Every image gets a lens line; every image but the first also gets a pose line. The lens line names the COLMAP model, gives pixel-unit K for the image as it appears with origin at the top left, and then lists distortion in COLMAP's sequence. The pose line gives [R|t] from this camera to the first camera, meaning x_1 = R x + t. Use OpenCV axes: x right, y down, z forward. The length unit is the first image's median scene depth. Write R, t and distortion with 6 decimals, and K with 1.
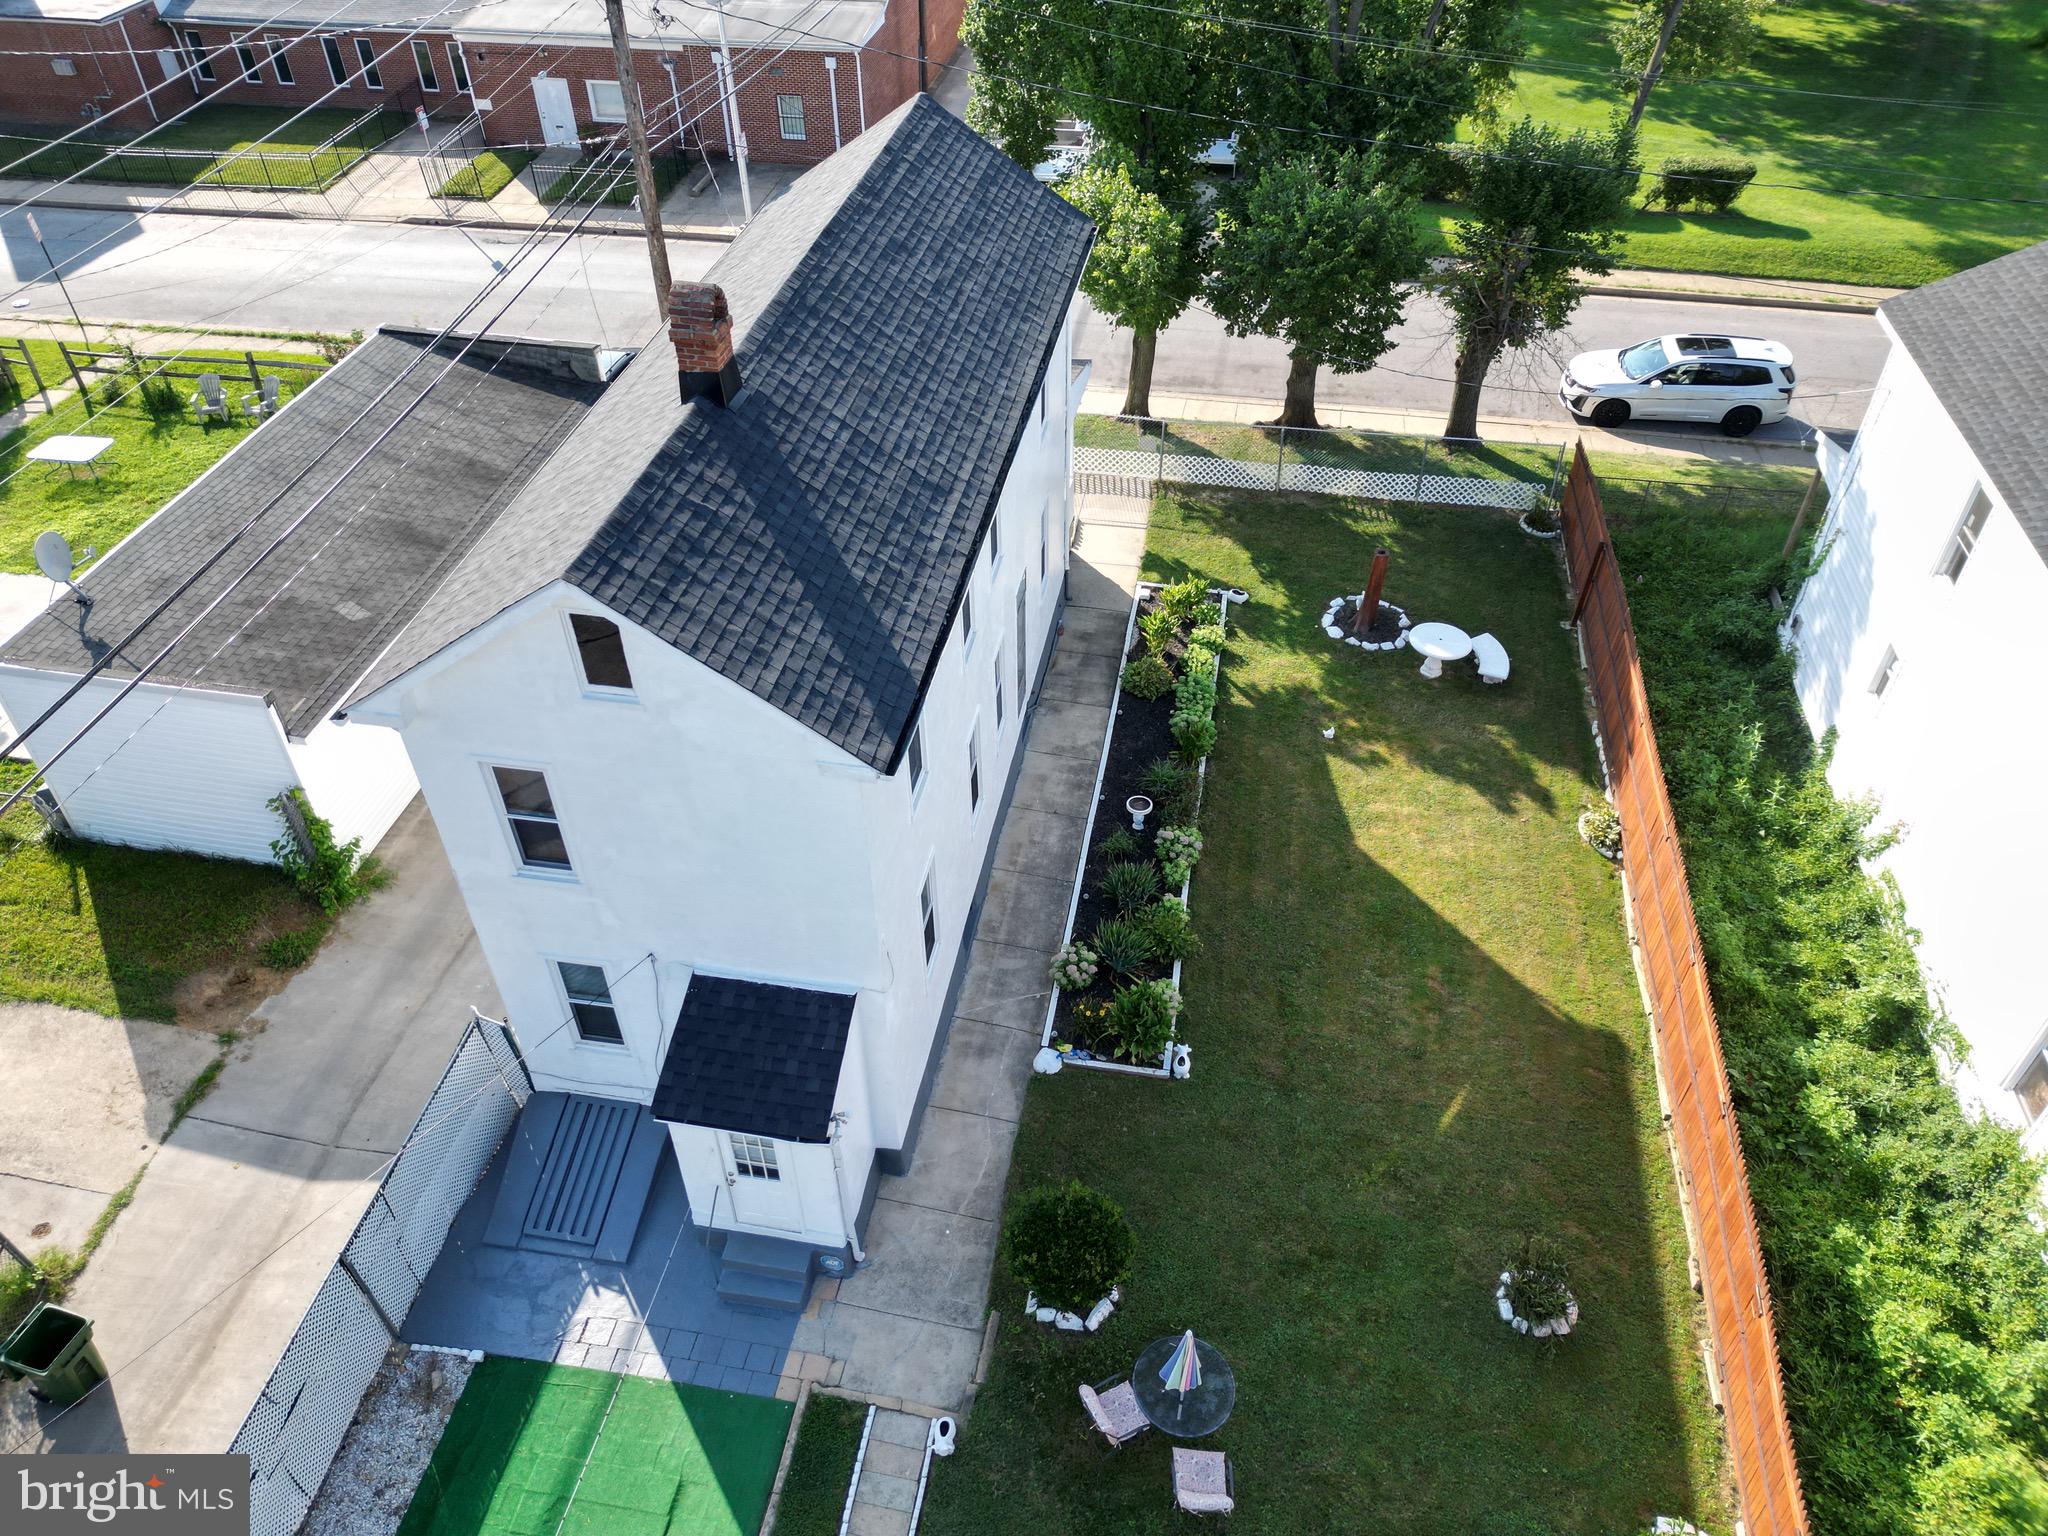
lens RADIAL K [[1422.2, 0, 1020.6], [0, 1422.2, 766.5], [0, 0, 1]] dist [0.074800, -0.079042]
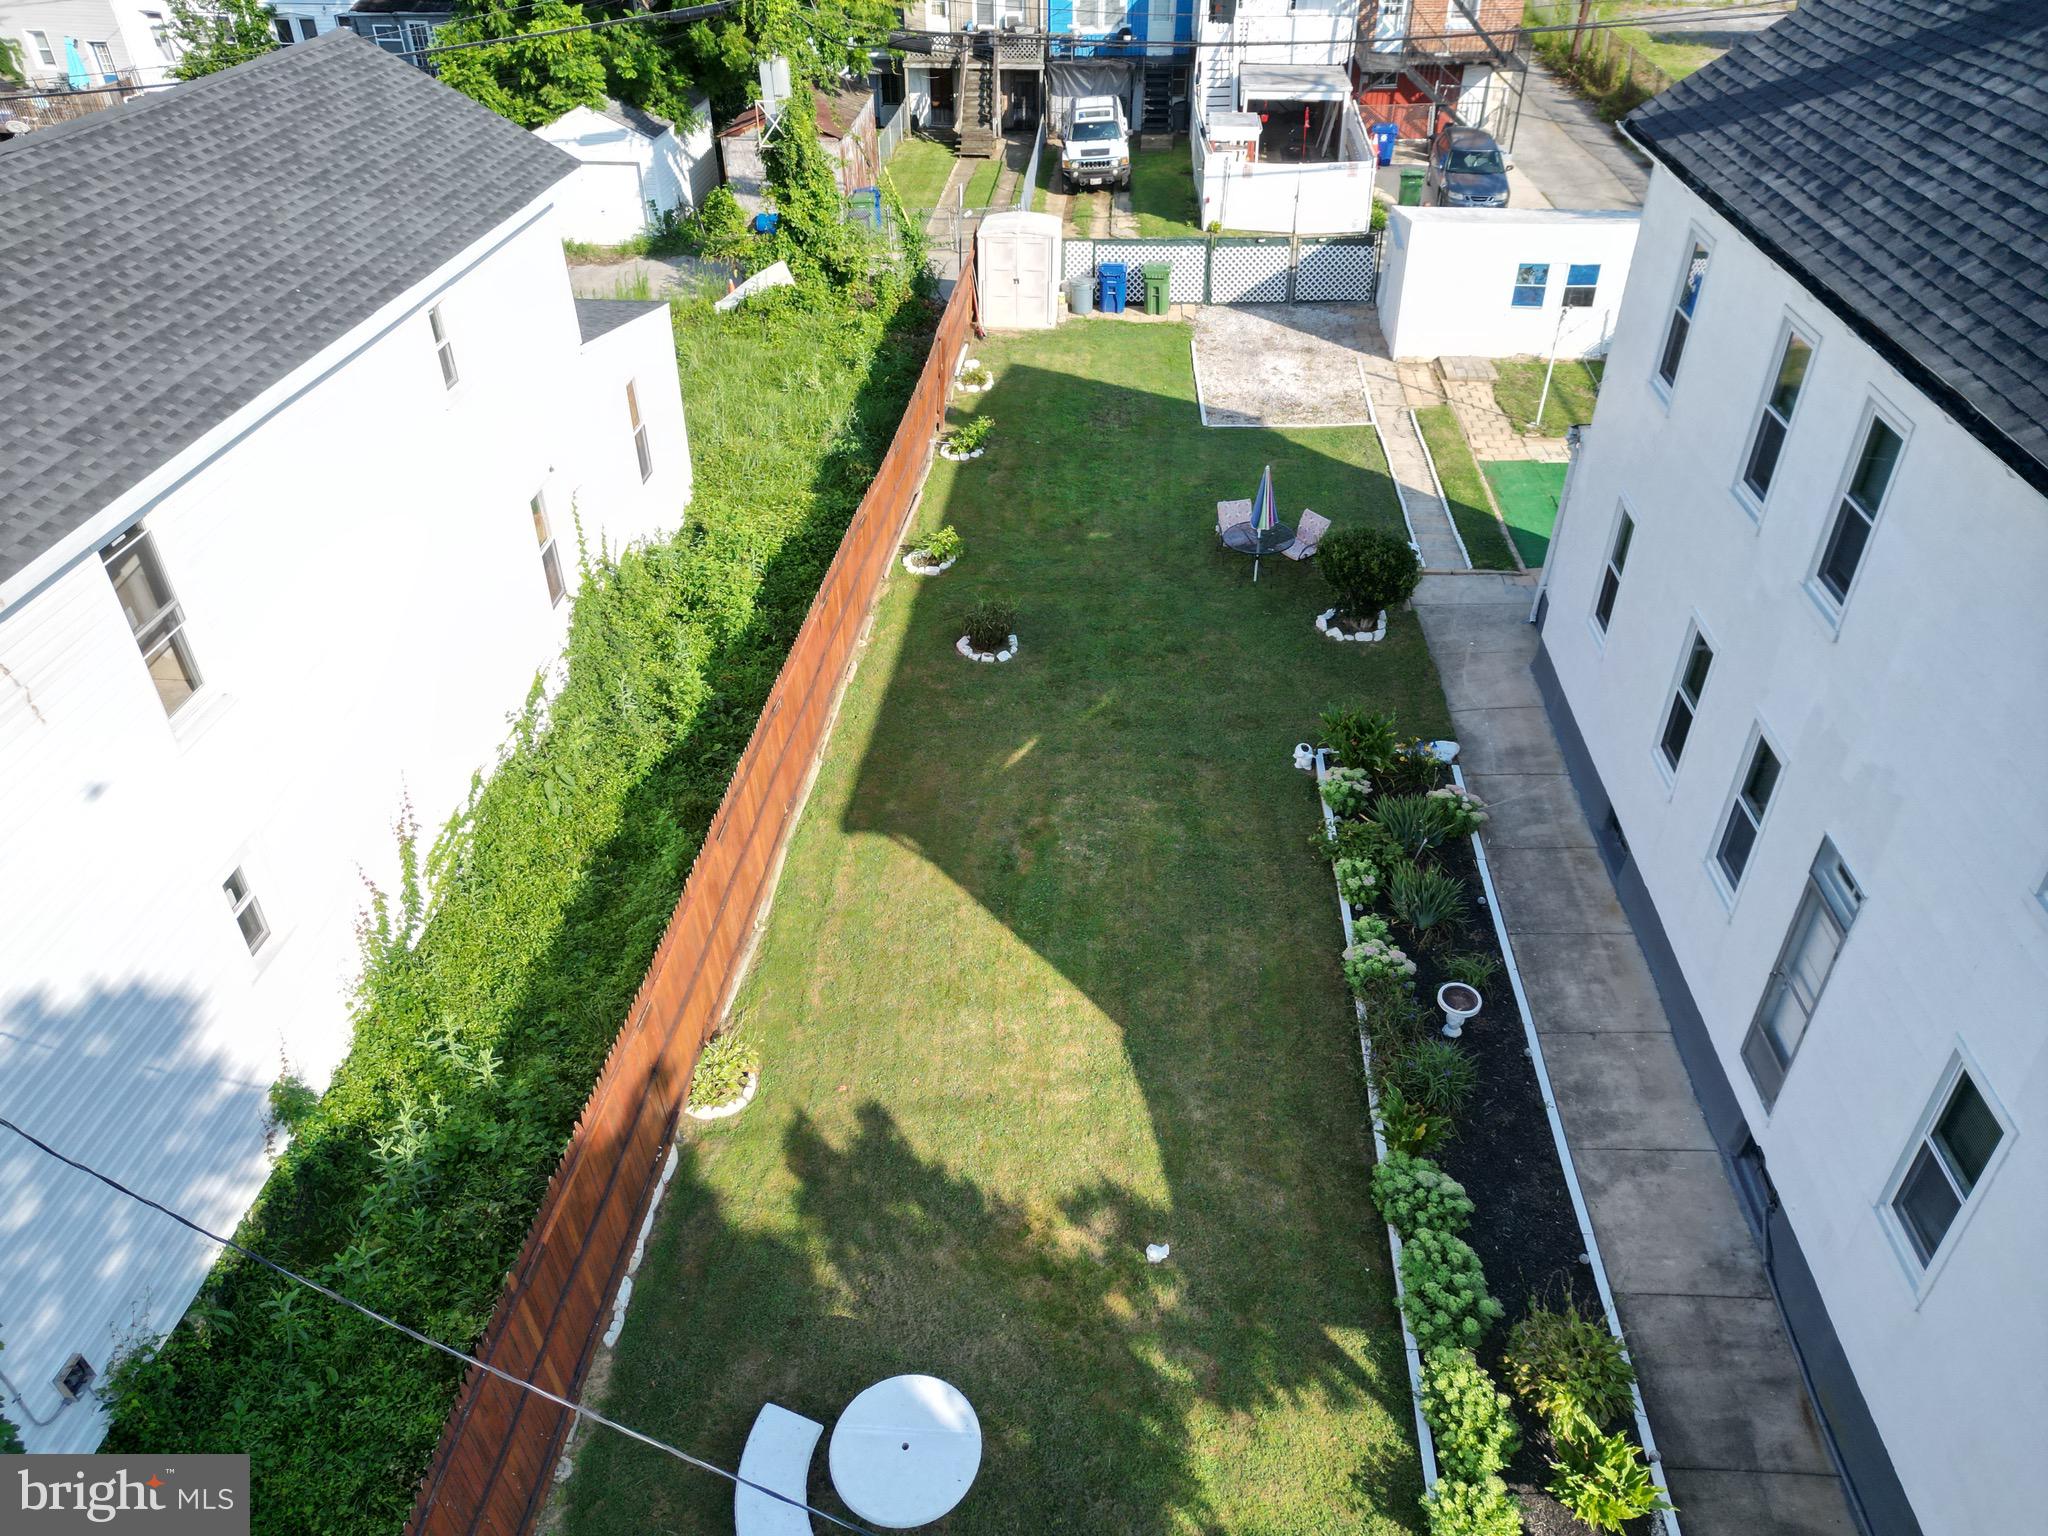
lens RADIAL K [[1433.1, 0, 1033.2], [0, 1433.1, 761.7], [0, 0, 1]] dist [0.053410, -0.039481]
pose [[-0.995381, 0.062769, -0.072644, 0.286498], [-0.055808, 0.237400, 0.969808, -0.555292], [0.078120, 0.969382, -0.232800, 0.942023]]
